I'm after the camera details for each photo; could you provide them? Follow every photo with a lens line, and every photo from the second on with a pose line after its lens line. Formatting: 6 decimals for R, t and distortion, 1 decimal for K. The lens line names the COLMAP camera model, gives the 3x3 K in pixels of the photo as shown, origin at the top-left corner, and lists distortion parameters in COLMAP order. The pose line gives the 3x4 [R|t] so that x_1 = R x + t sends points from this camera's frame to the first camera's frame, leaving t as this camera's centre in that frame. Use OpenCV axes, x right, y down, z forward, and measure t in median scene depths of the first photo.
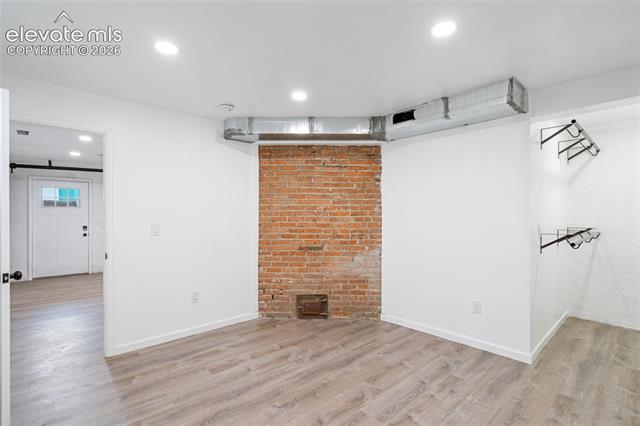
lens RADIAL K [[311.6, 0, 320.0], [0, 311.6, 213.0], [0, 0, 1]] dist [-0.002367, -0.000731]
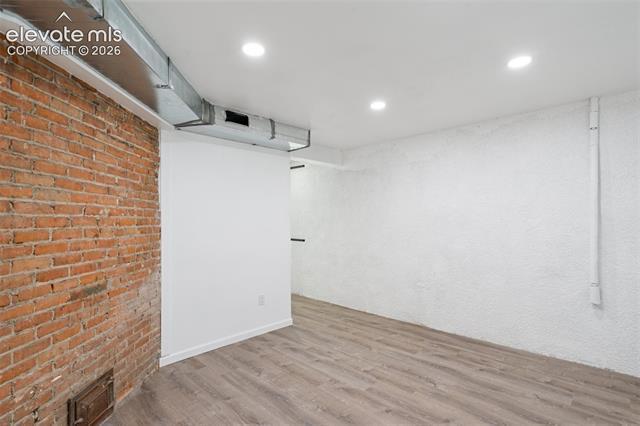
lens RADIAL K [[311.6, 0, 320.0], [0, 311.6, 213.0], [0, 0, 1]] dist [-0.002367, -0.000731]
pose [[-0.053739, 0.025986, 0.998217, -0.587320], [0.001253, 0.999662, -0.025956, 0.000993], [-0.998554, -0.000144, -0.053754, 0.694646]]
